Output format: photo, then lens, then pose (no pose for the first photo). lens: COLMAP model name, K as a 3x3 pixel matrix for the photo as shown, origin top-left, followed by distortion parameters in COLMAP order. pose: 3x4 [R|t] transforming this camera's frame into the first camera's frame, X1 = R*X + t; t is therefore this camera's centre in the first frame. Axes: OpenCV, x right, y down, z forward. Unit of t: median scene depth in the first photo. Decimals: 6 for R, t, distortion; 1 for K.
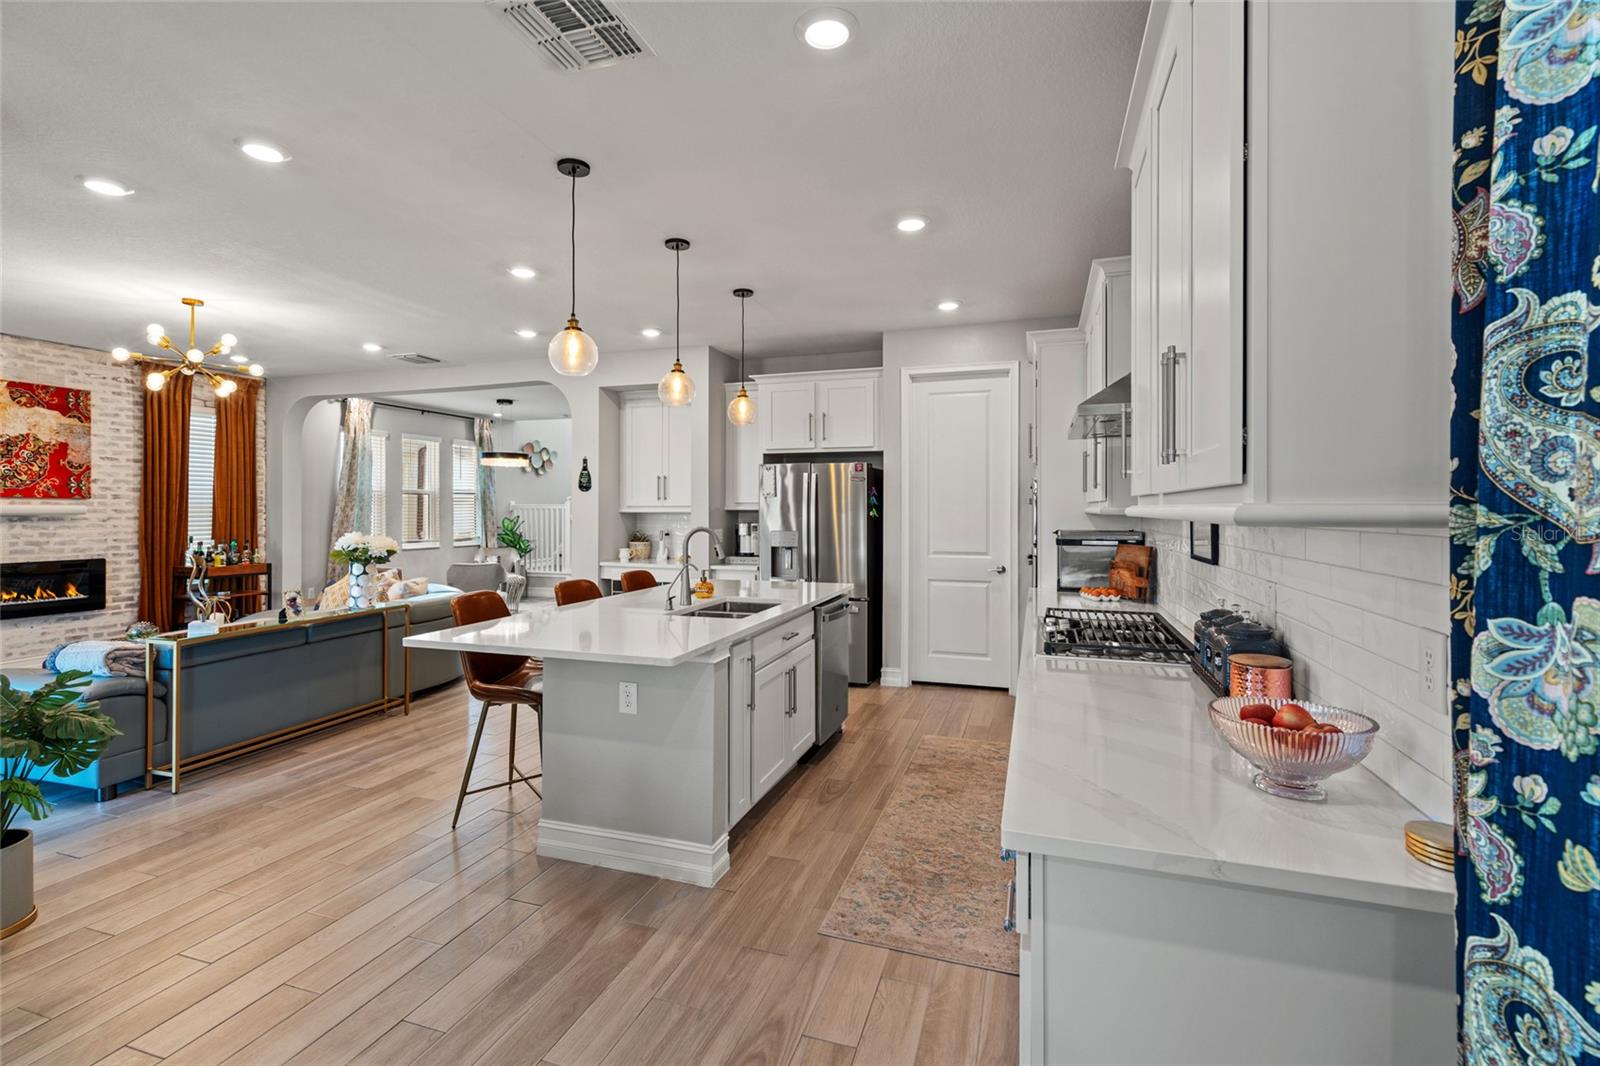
lens RADIAL K [[736.1, 0, 796.8], [0, 736.1, 514.2], [0, 0, 1]] dist [0.008043, -0.000732]
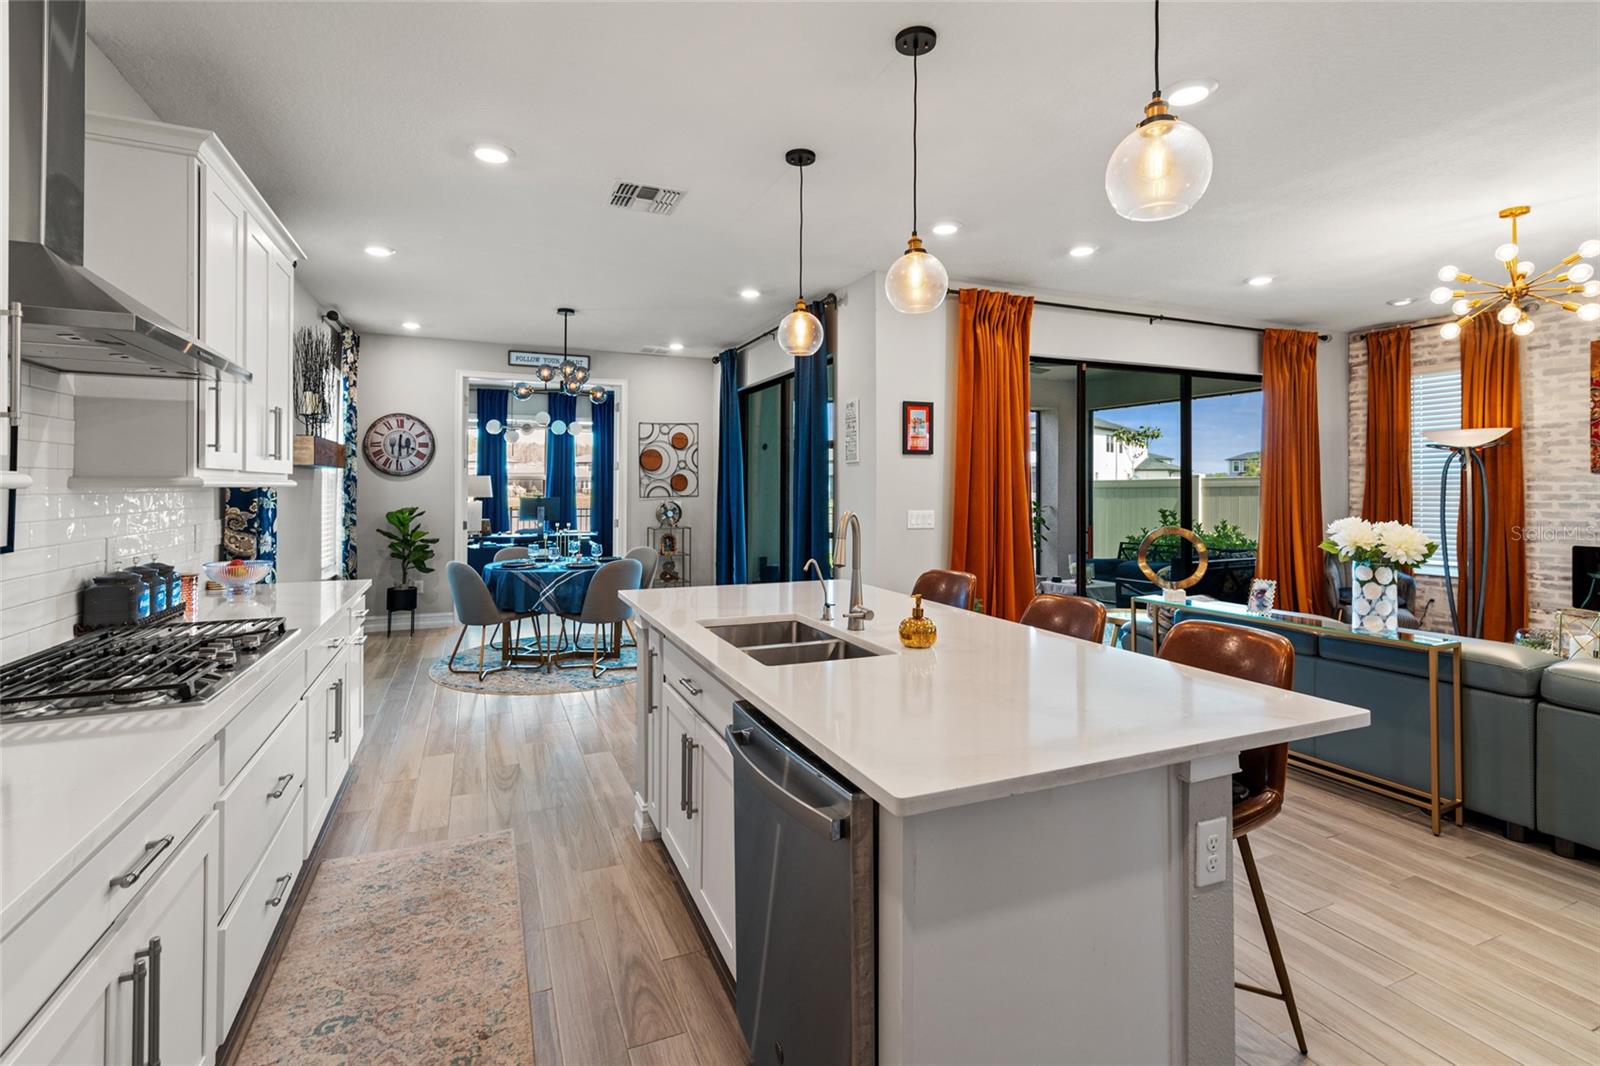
lens RADIAL K [[736.1, 0, 790.7], [0, 736.1, 485.6], [0, 0, 1]] dist [0.008043, -0.000732]
pose [[-0.751446, -0.002603, -0.659789, 0.181691], [-0.005783, 0.999980, 0.002641, -0.002822], [0.659769, 0.005800, -0.751446, 0.819281]]
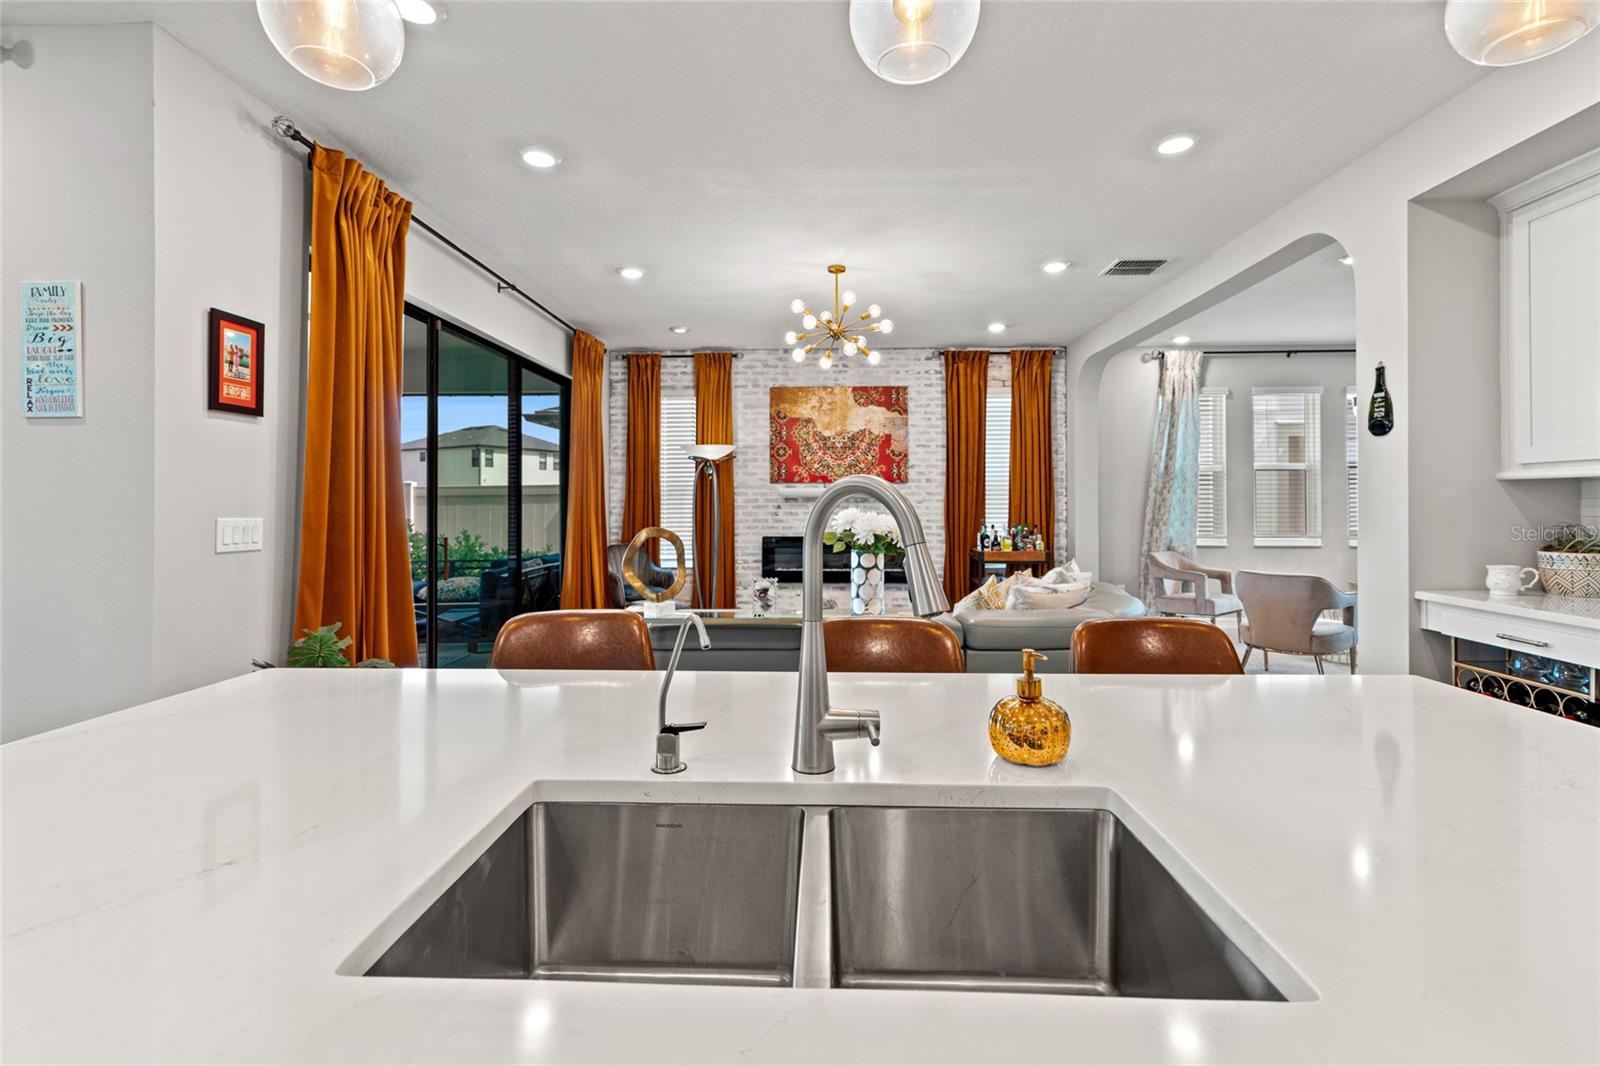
lens RADIAL K [[736.1, 0, 793.2], [0, 736.1, 495.5], [0, 0, 1]] dist [0.008043, -0.000732]
pose [[0.276612, -0.013598, -0.960886, 0.060541], [-0.005441, 0.999862, -0.015716, 0.016336], [0.960966, 0.009575, 0.276499, 0.517375]]
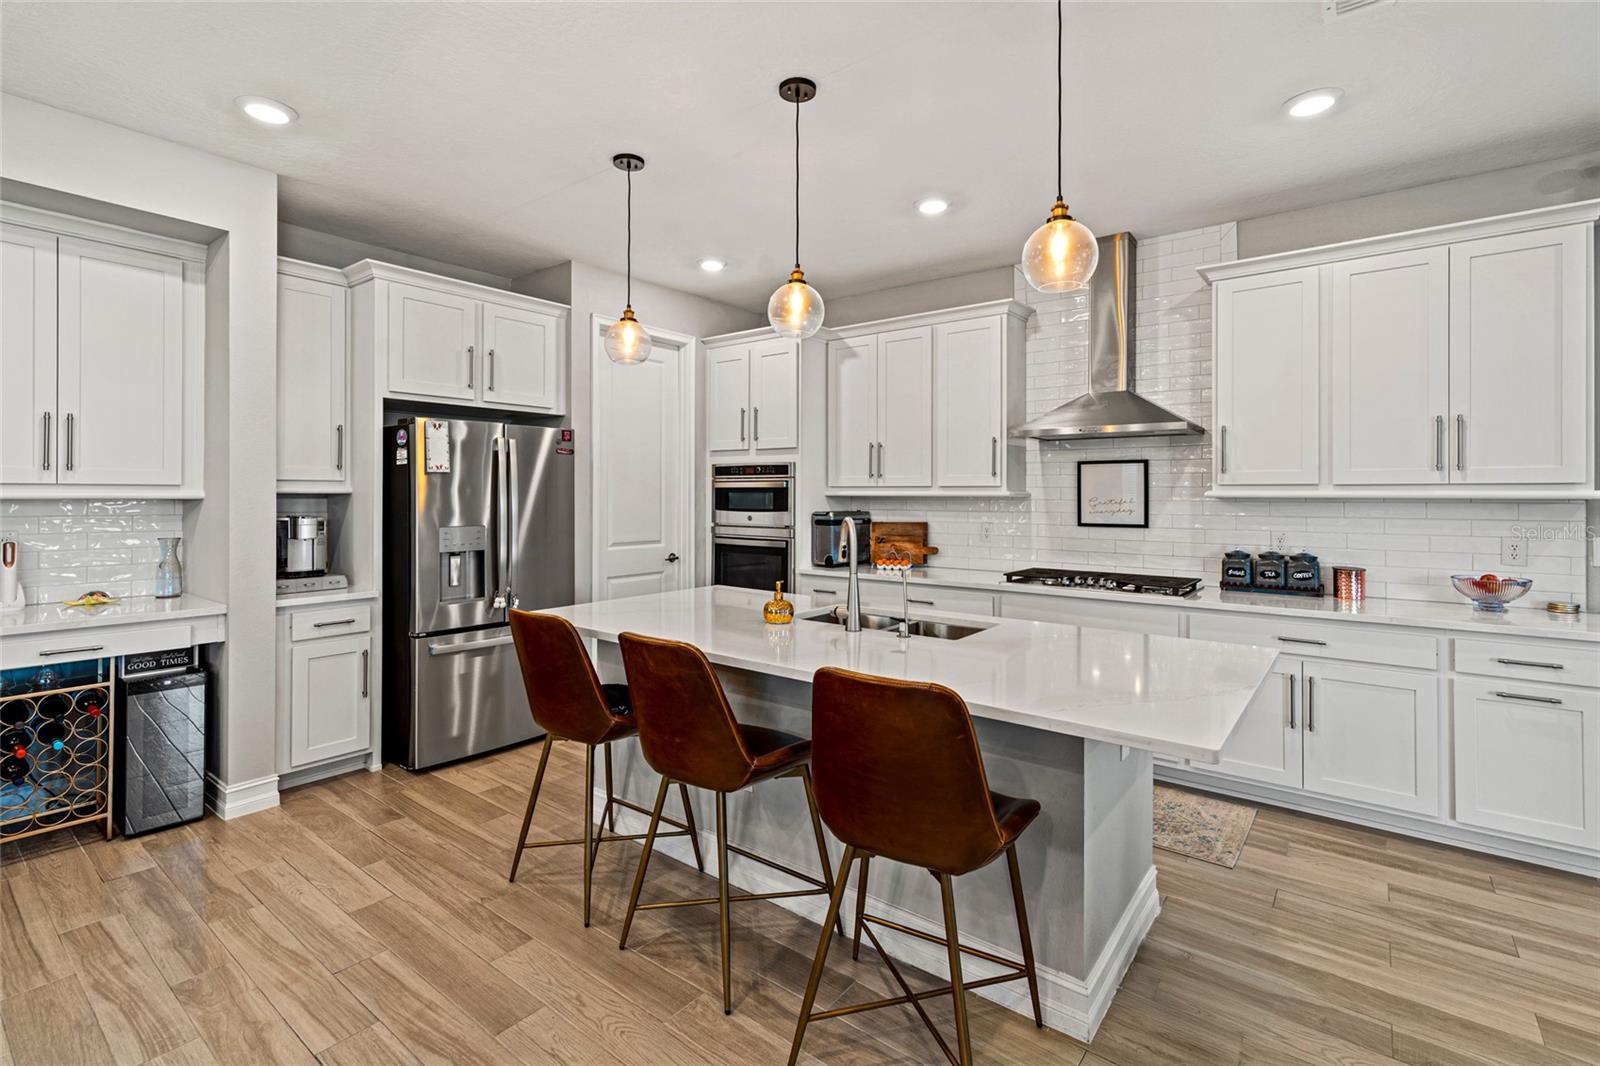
lens RADIAL K [[736.1, 0, 799.4], [0, 736.1, 492.9], [0, 0, 1]] dist [0.008043, -0.000732]
pose [[0.329270, 0.001453, 0.944235, -0.464640], [0.003241, 0.999991, -0.002669, -0.002200], [-0.944230, 0.003939, 0.329262, 0.461944]]
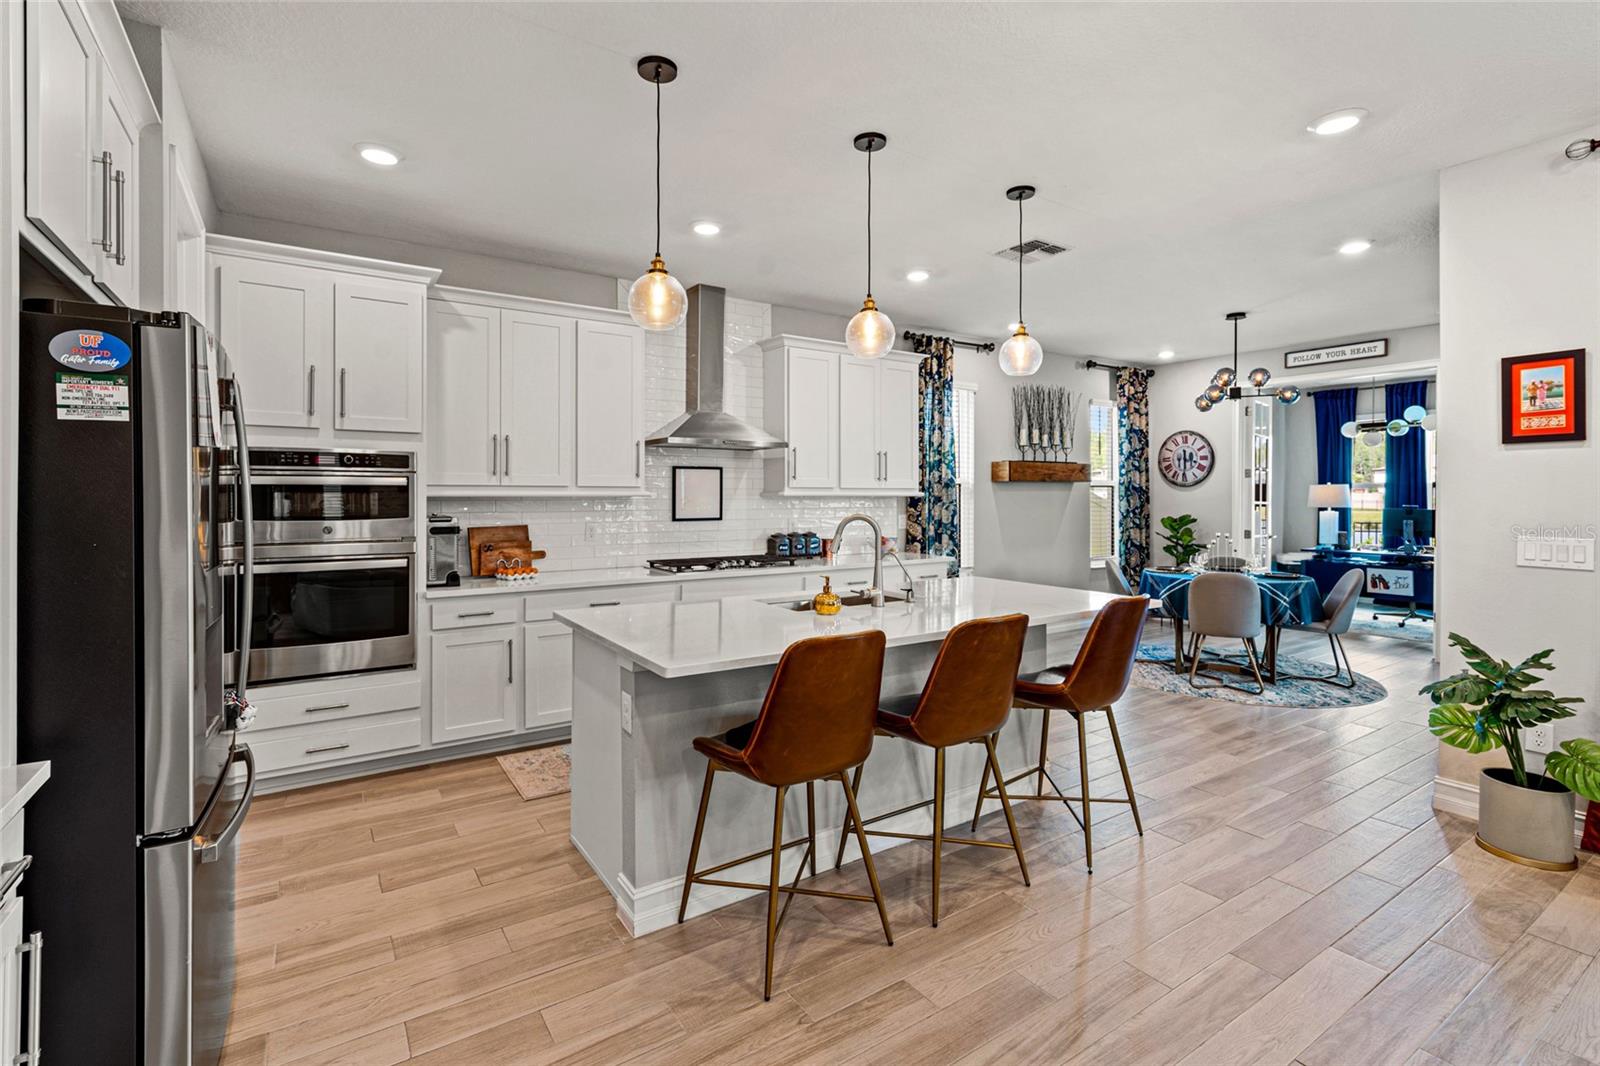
lens RADIAL K [[736.1, 0, 792.1], [0, 736.1, 490.9], [0, 0, 1]] dist [0.008043, -0.000732]
pose [[-0.791501, 0.002461, 0.611164, -0.333851], [0.002664, 0.999996, -0.000577, -0.004752], [-0.611163, 0.001171, -0.791504, 0.980869]]
